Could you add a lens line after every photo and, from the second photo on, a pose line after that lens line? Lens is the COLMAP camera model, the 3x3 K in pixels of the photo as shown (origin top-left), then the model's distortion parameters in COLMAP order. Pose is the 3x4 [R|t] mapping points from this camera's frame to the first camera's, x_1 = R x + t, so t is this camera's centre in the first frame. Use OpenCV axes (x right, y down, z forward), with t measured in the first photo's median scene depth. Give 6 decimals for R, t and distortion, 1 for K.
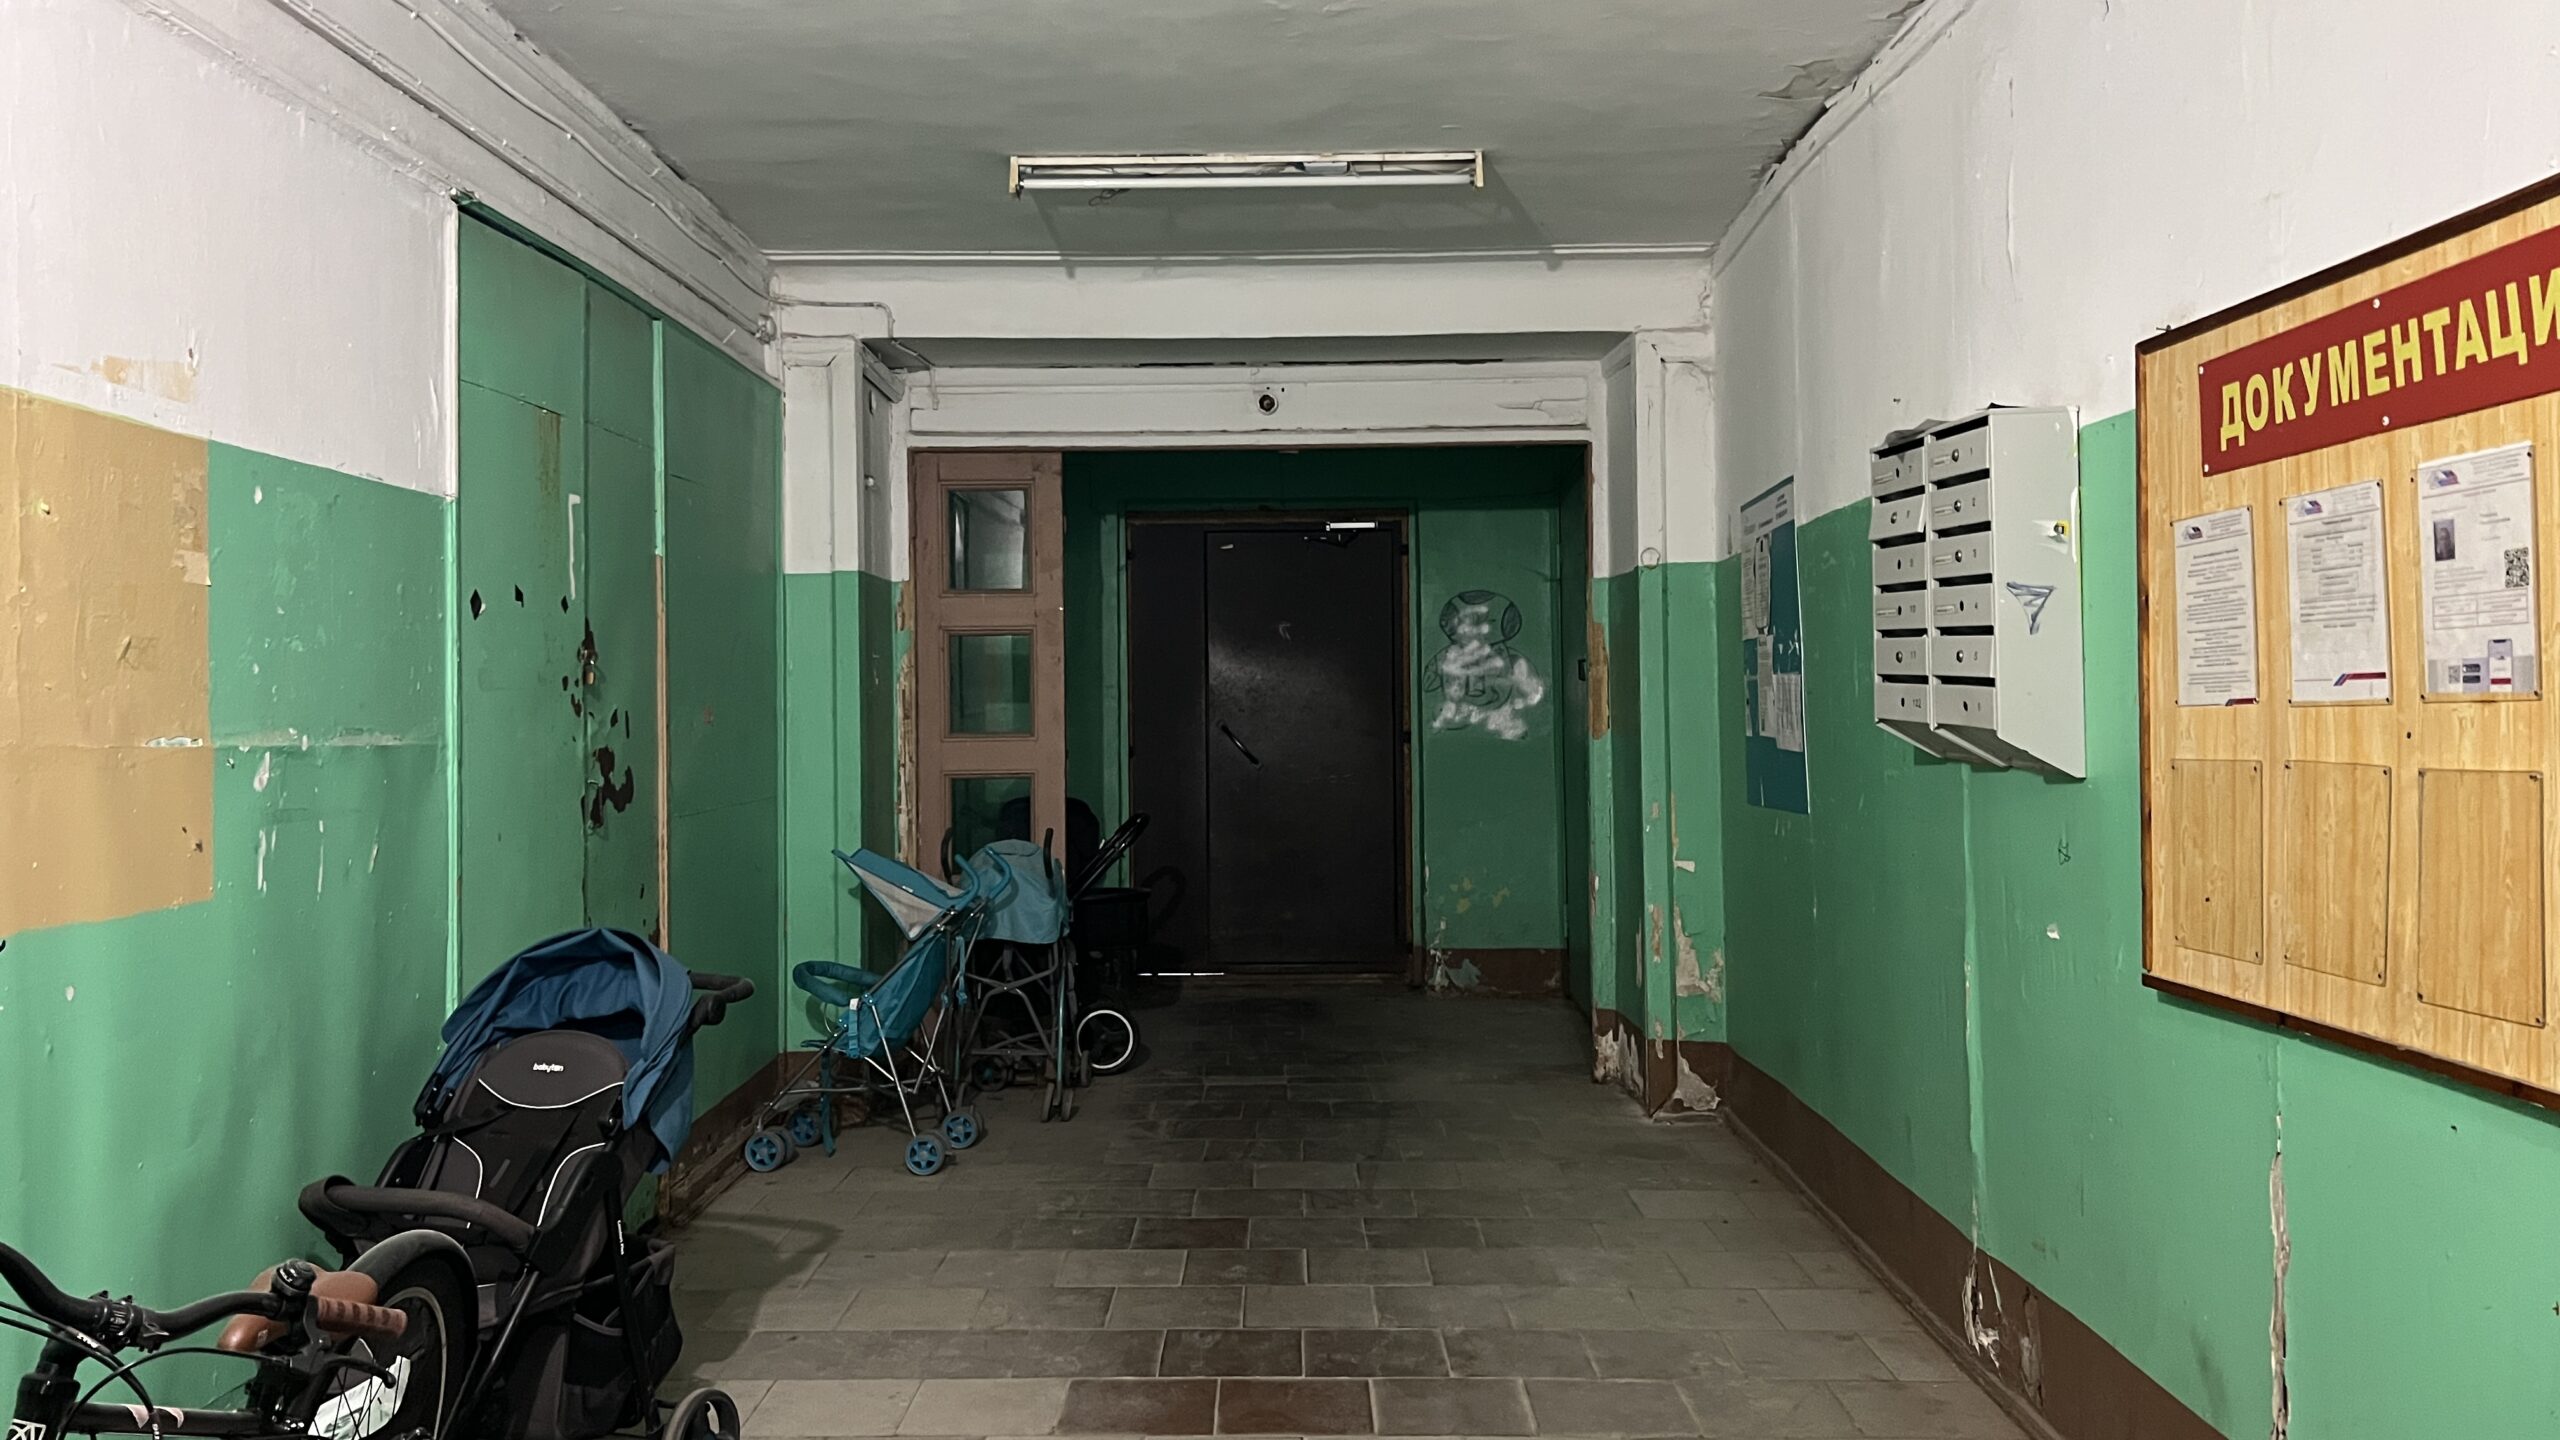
lens RADIAL K [[1905.0, 0, 1273.9], [0, 1905.0, 733.1], [0, 0, 1]] dist [0.096949, -0.161095]
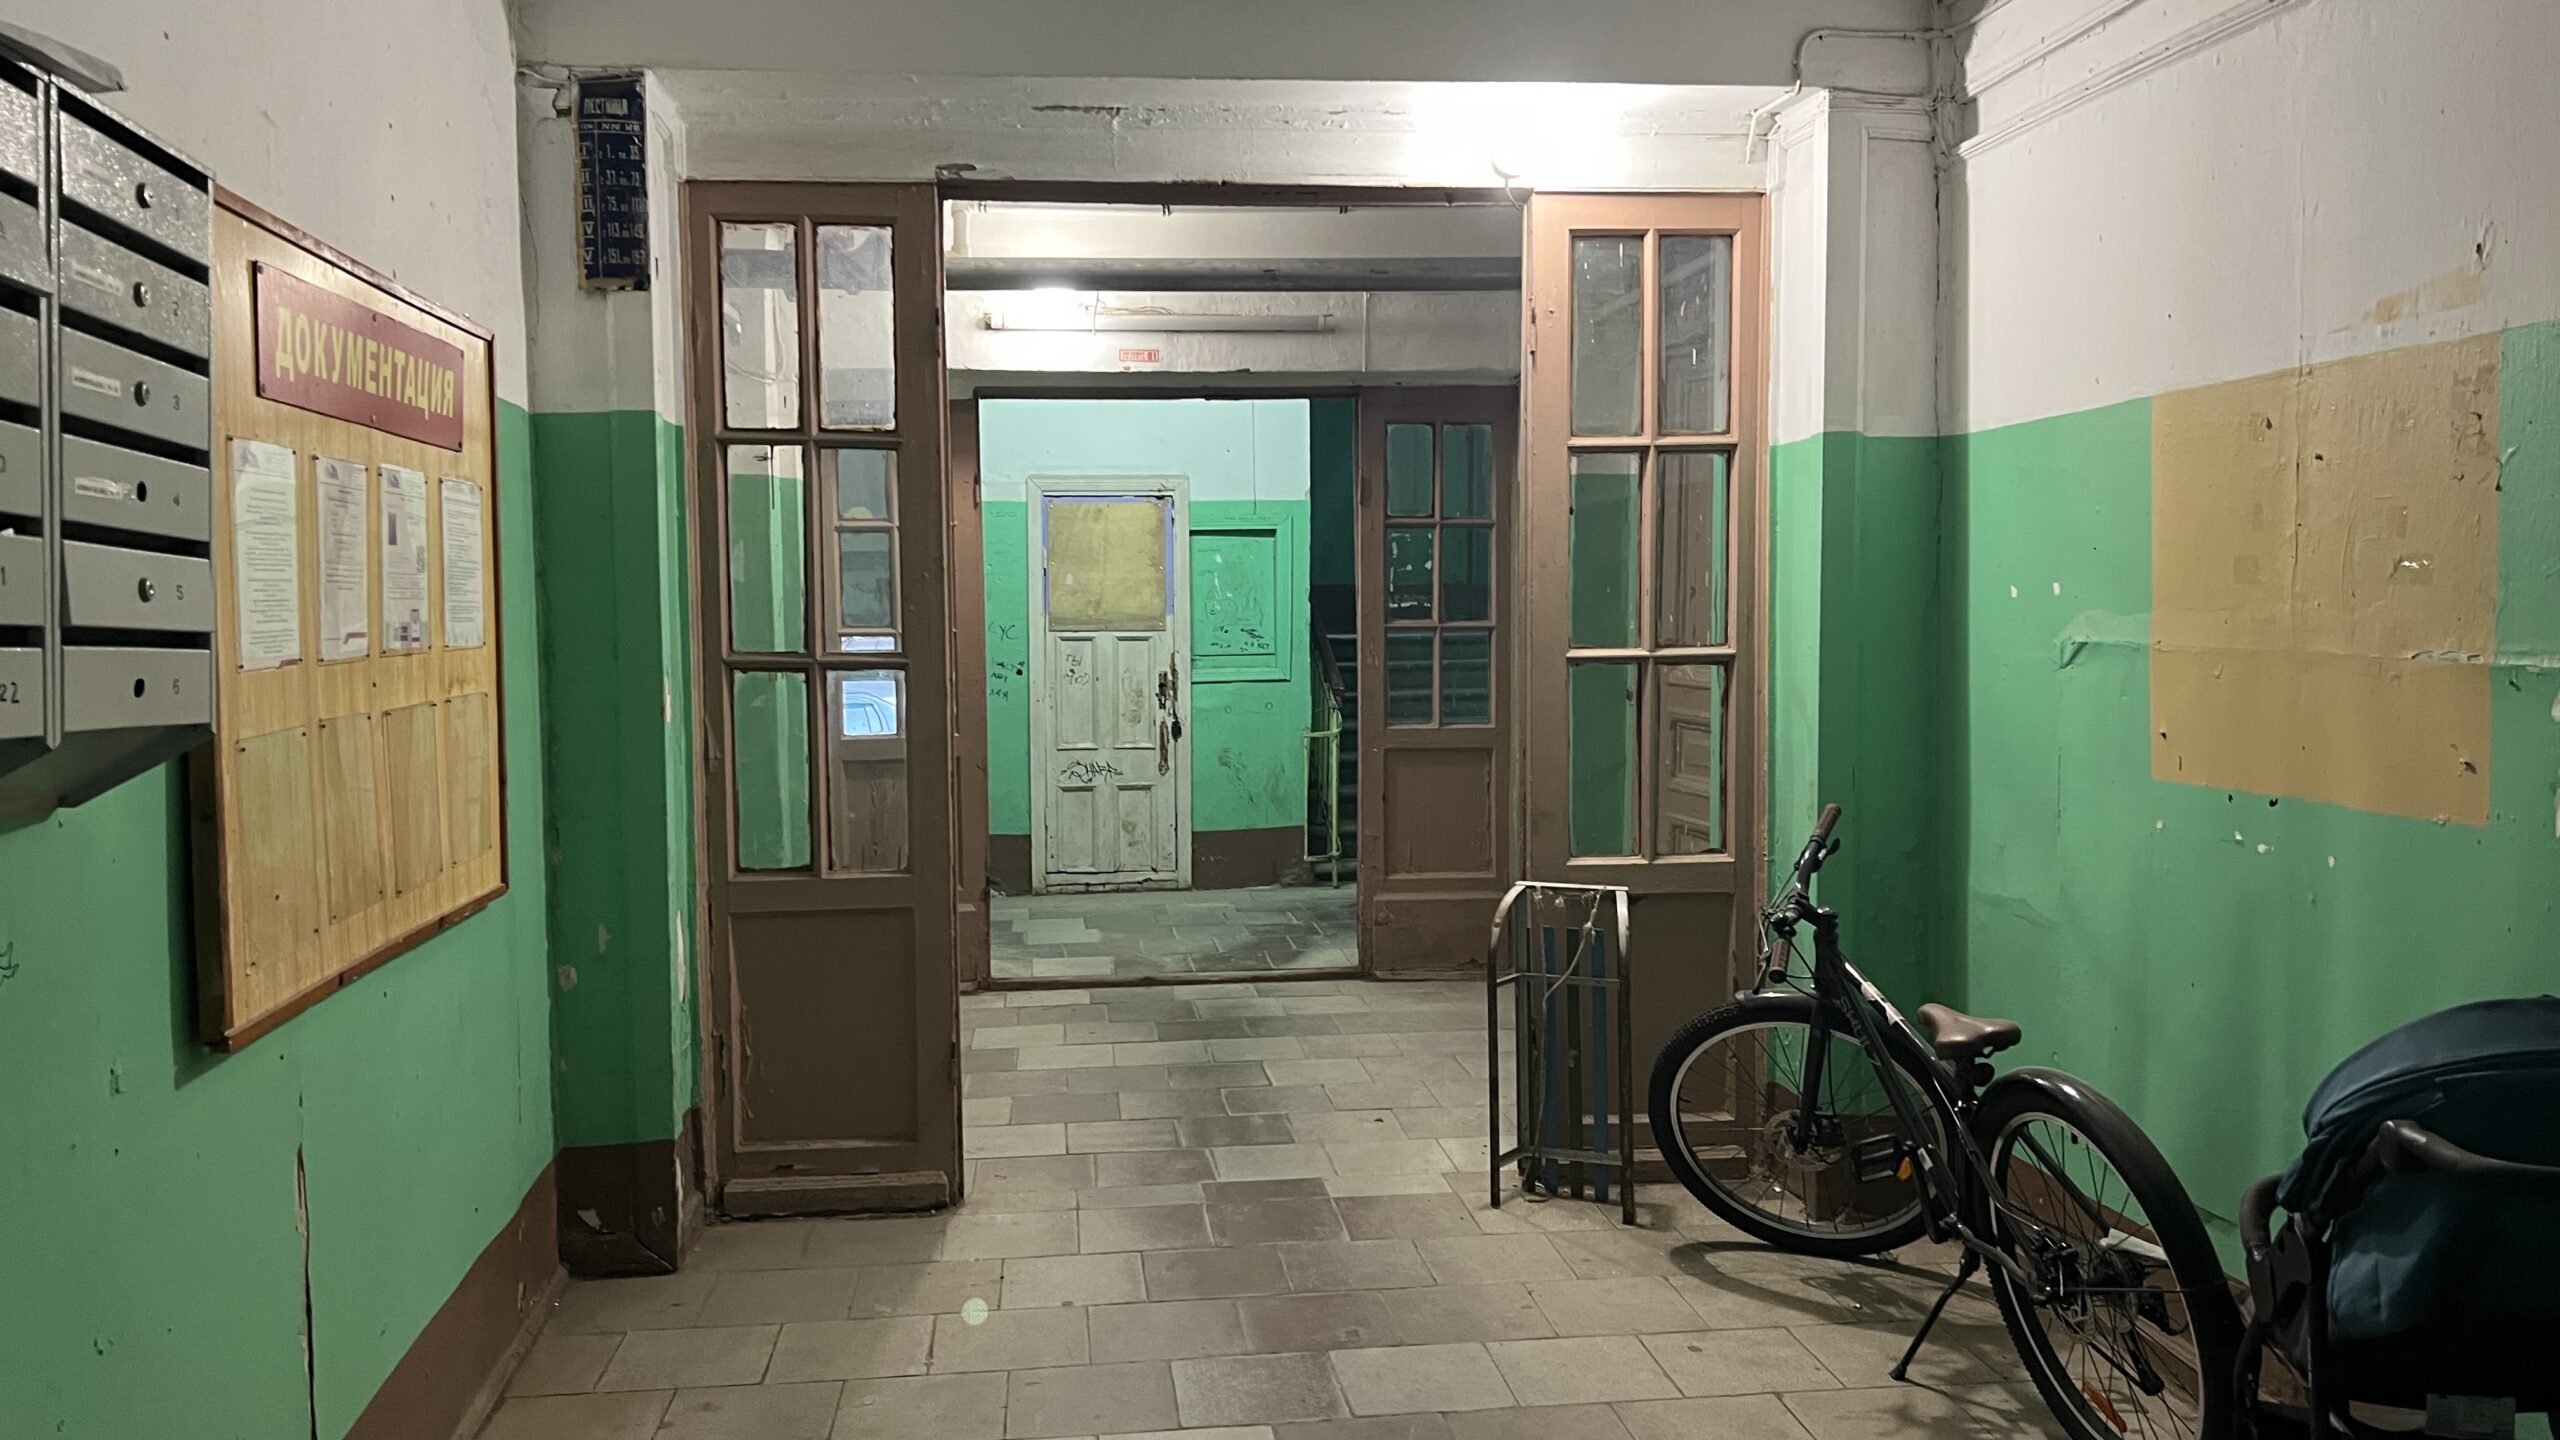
lens RADIAL K [[1905.0, 0, 1273.9], [0, 1905.0, 733.1], [0, 0, 1]] dist [0.096949, -0.161095]
pose [[-0.991622, 0.027984, -0.126106, 0.139615], [0.017884, 0.996592, 0.080524, -0.042380], [0.127930, 0.077594, -0.988743, 1.717467]]
